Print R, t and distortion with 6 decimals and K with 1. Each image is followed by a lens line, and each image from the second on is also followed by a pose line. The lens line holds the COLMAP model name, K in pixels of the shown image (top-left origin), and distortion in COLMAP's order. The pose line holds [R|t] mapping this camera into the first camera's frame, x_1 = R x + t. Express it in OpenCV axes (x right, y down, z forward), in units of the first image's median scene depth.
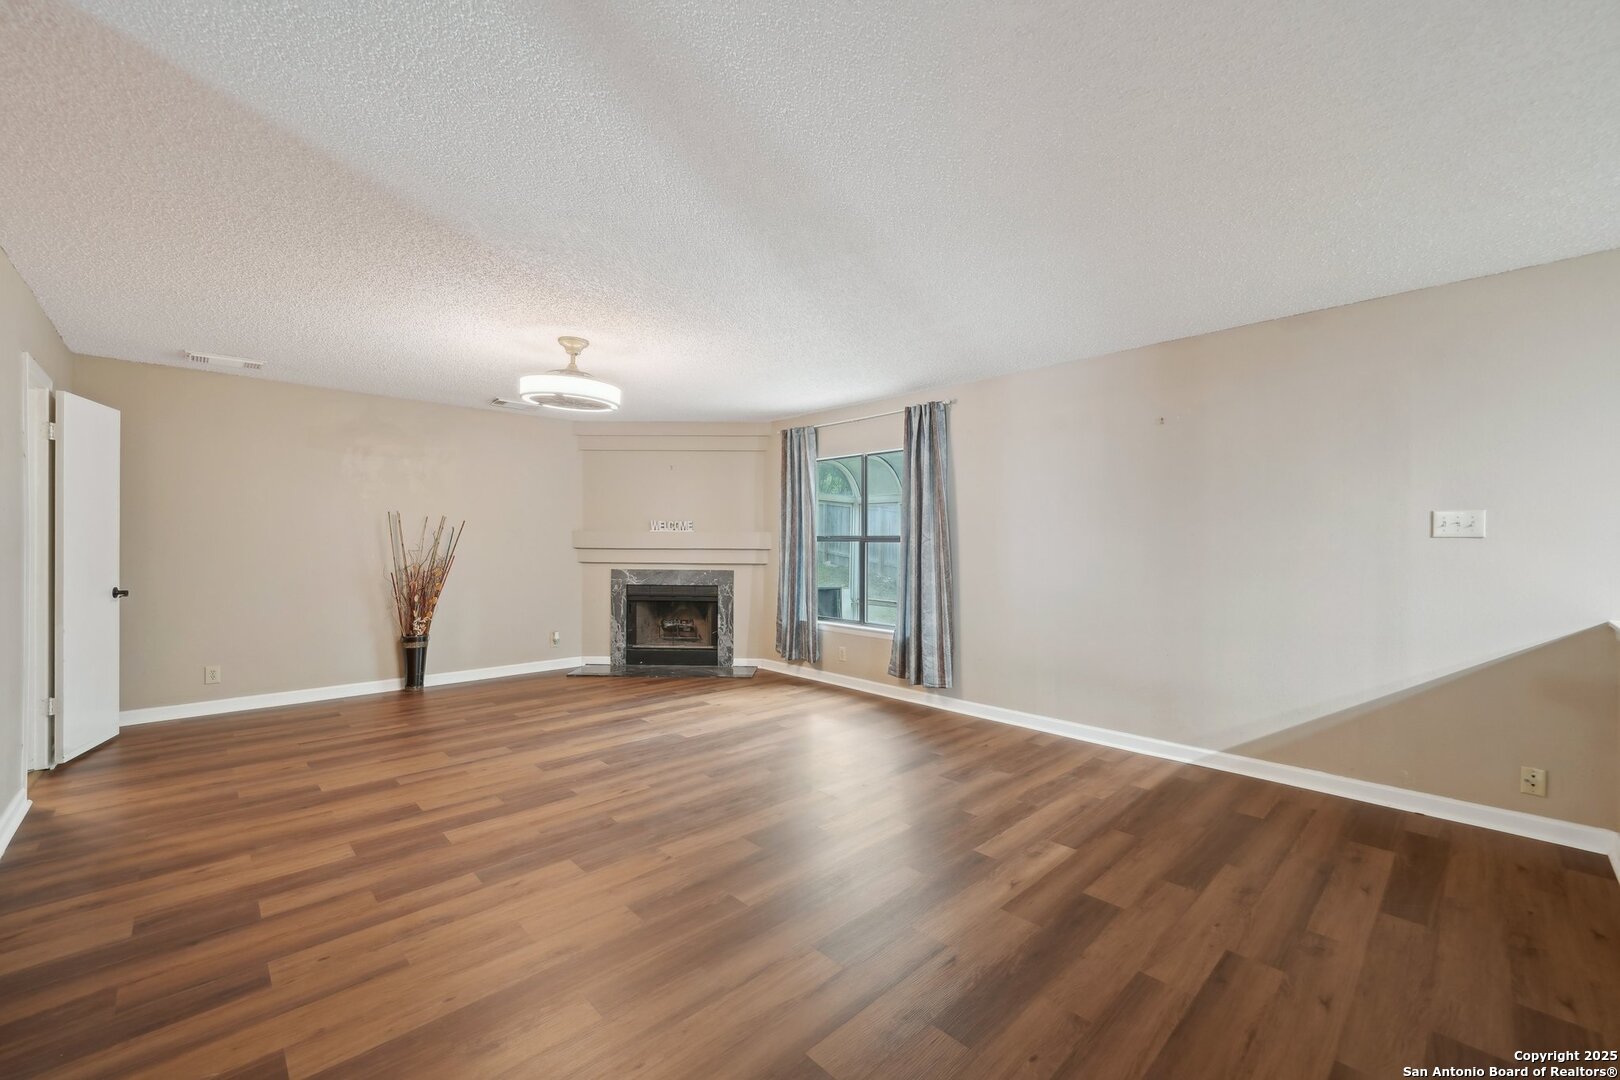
lens RADIAL K [[648.9, 0, 810.9], [0, 648.9, 535.3], [0, 0, 1]] dist [-0.000250, 0.000194]
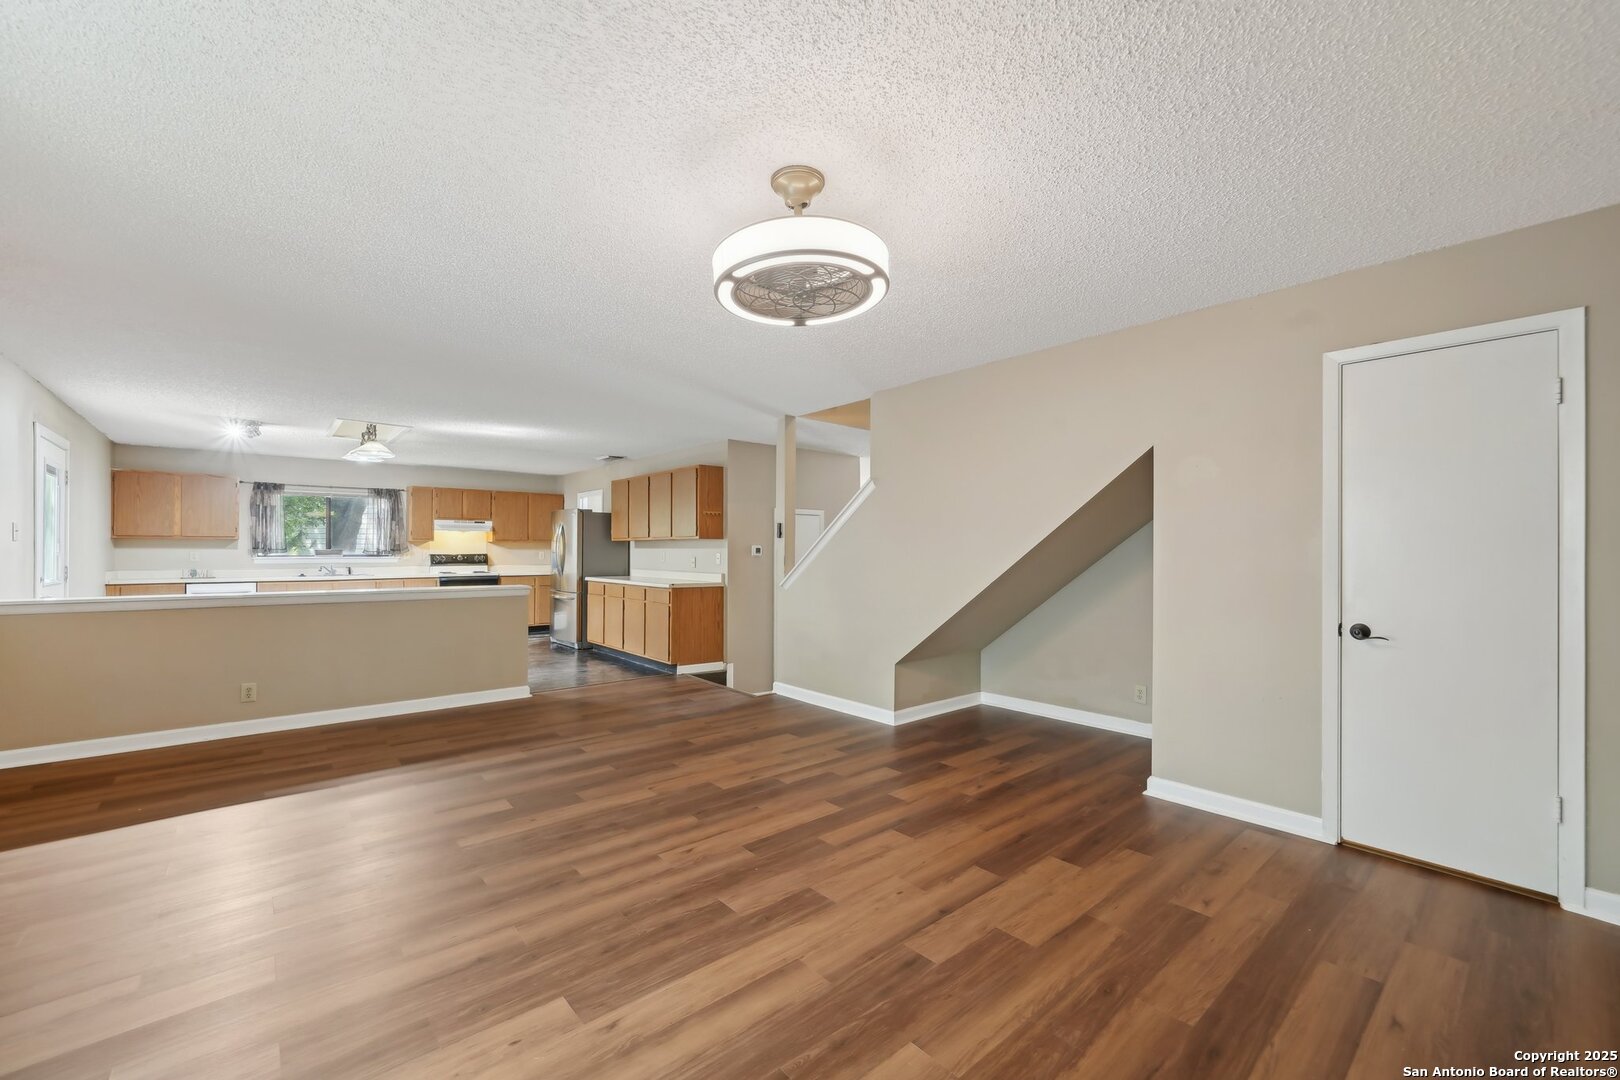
lens RADIAL K [[657.8, 0, 814.8], [0, 657.8, 549.3], [0, 0, 1]] dist [-0.000994, 0.000588]
pose [[-0.998802, -0.008859, 0.048121, -0.375467], [-0.009547, 0.999855, -0.014088, 0.014077], [-0.047989, -0.014531, -0.998742, 1.424526]]
